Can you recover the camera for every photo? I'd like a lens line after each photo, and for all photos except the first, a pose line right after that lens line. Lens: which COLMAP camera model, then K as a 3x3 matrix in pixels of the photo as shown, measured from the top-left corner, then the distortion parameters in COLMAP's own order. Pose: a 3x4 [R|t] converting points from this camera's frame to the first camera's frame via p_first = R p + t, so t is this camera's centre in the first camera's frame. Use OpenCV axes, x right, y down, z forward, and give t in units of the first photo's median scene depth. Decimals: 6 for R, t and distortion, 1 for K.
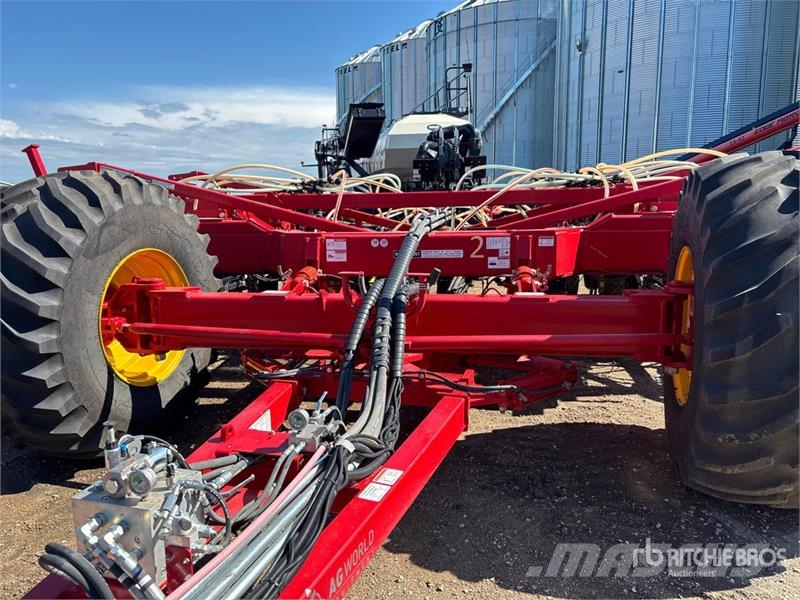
lens RADIAL K [[613.0, 0, 400.1], [0, 613.0, 303.3], [0, 0, 1]] dist [0.033211, -0.036552]
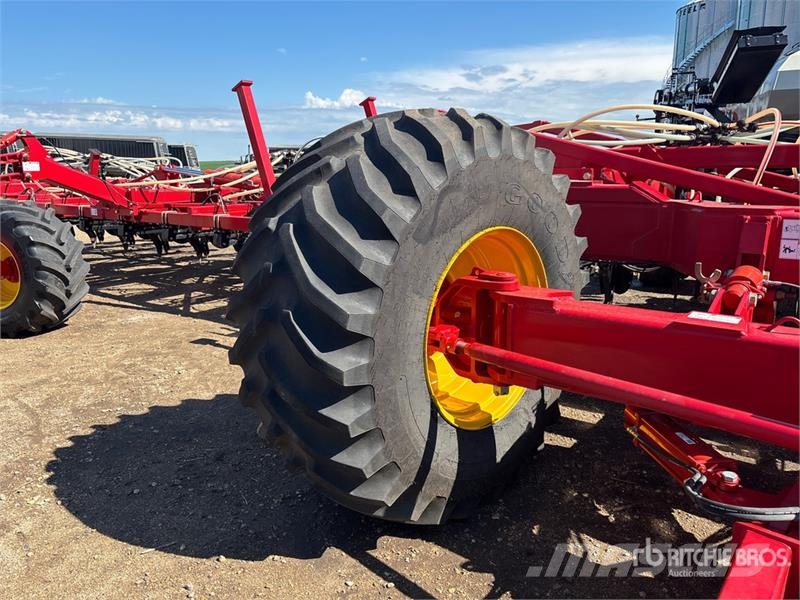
lens RADIAL K [[613.0, 0, 403.2], [0, 613.0, 299.8], [0, 0, 1]] dist [0.033211, -0.036552]
pose [[0.887537, 0.104910, -0.448634, -0.196767], [-0.079538, 0.994000, 0.075090, -0.051789], [0.453820, -0.030962, 0.890555, 0.363477]]
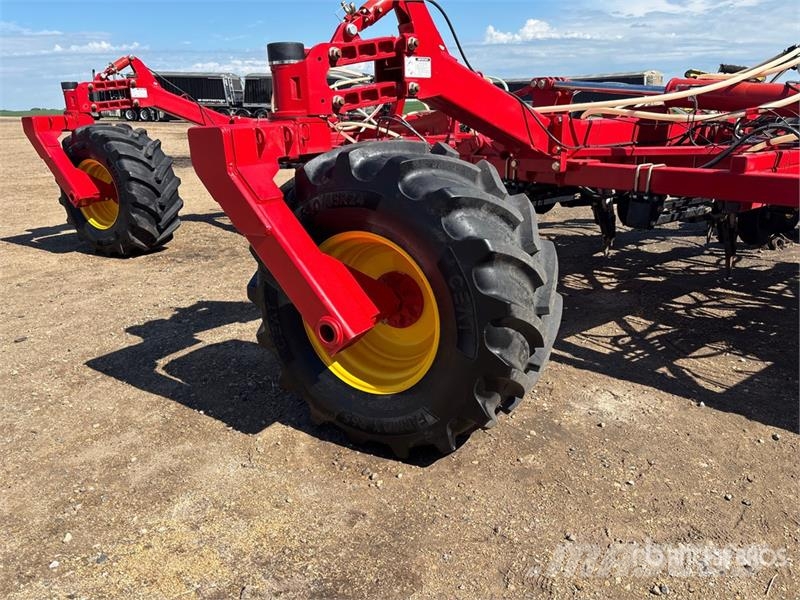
lens RADIAL K [[613.0, 0, 390.5], [0, 613.0, 300.7], [0, 0, 1]] dist [0.033211, -0.036552]
pose [[0.714354, 0.204151, -0.669344, -1.260800], [-0.098007, 0.976260, 0.193163, -0.064246], [0.692887, -0.072386, 0.717403, 0.780162]]
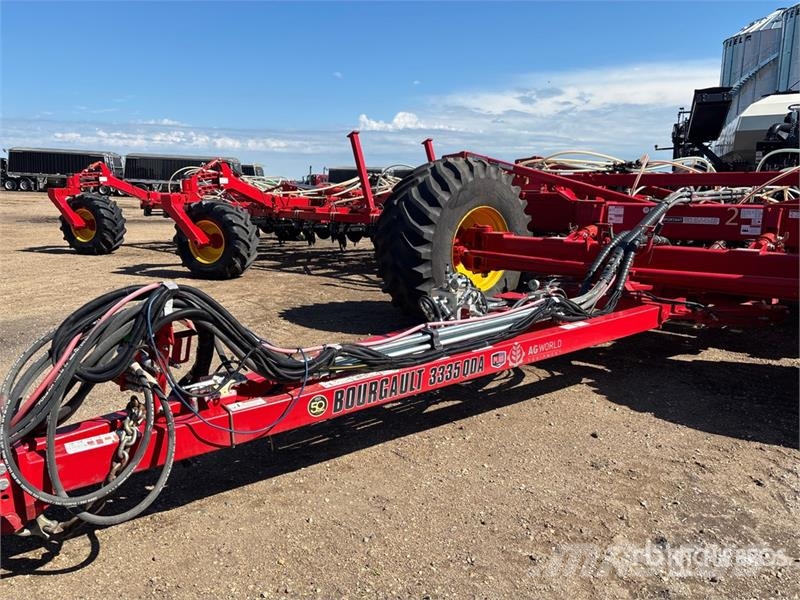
lens RADIAL K [[613.0, 0, 395.7], [0, 613.0, 299.5], [0, 0, 1]] dist [0.033211, -0.036552]
pose [[0.841014, 0.116602, -0.528298, 0.262448], [-0.106585, 0.993070, 0.049507, 0.096308], [0.530410, 0.014672, 0.847614, -0.466229]]
